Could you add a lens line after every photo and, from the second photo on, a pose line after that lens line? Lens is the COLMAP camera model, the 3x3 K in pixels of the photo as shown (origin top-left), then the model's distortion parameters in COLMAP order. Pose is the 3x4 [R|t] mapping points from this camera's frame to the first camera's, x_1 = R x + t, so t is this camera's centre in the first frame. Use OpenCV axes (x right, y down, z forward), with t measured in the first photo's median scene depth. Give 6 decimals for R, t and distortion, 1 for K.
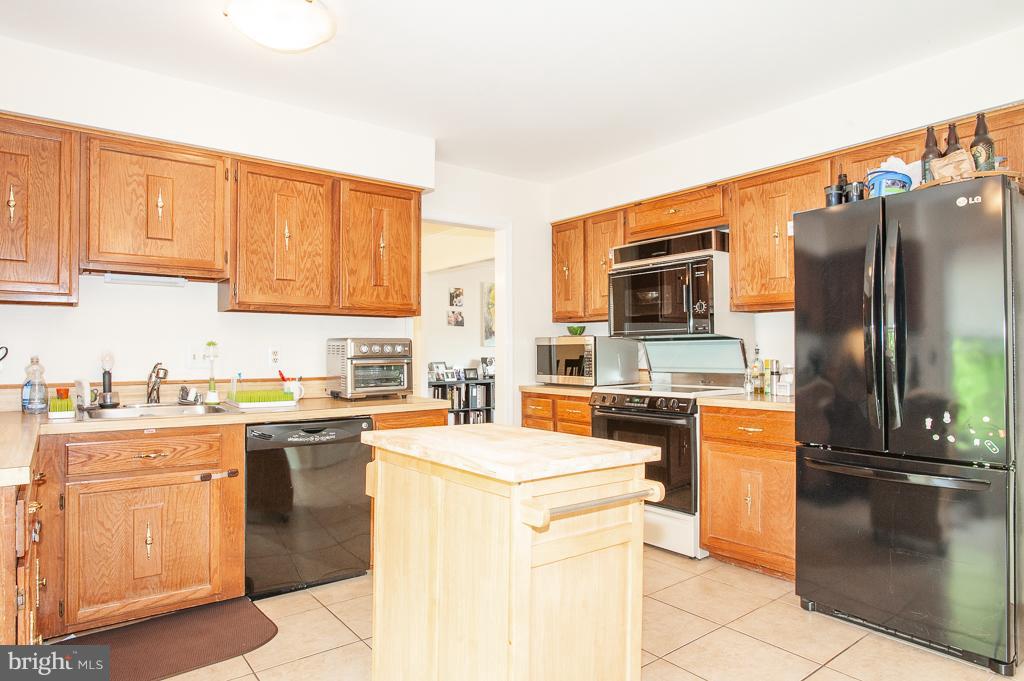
lens RADIAL K [[618.4, 0, 512.2], [0, 618.4, 347.6], [0, 0, 1]] dist [-0.005378, -0.000407]
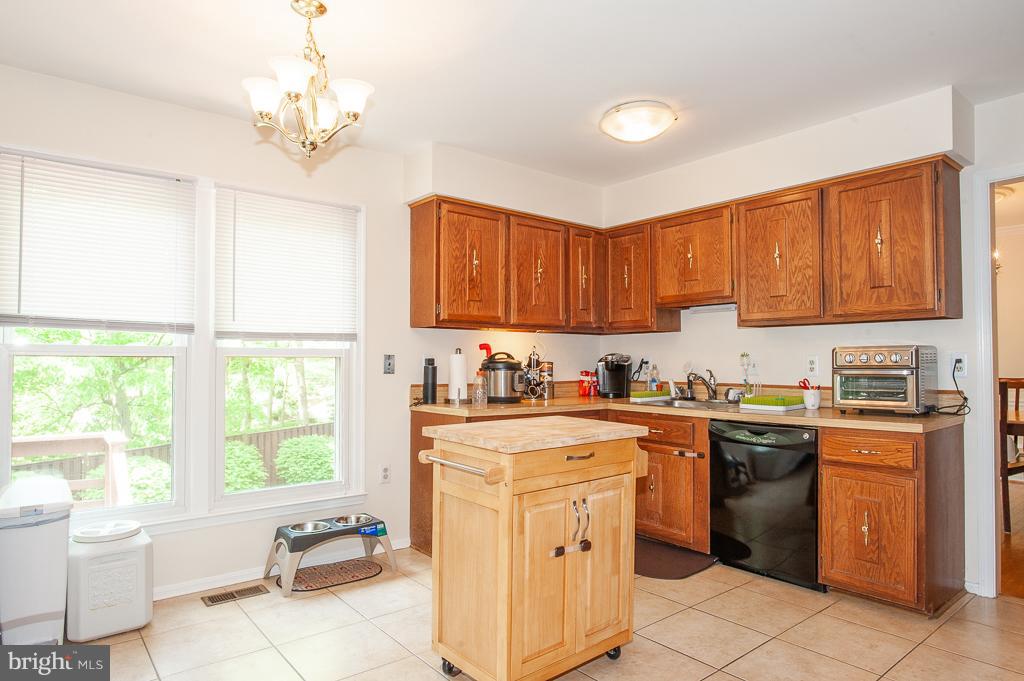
lens RADIAL K [[606.8, 0, 512.6], [0, 606.8, 357.0], [0, 0, 1]] dist [-0.015169, 0.000269]
pose [[0.036354, -0.007943, -0.999307, 0.679956], [0.006022, 0.999952, -0.007729, 0.004201], [0.999321, -0.005737, 0.036400, 0.476695]]
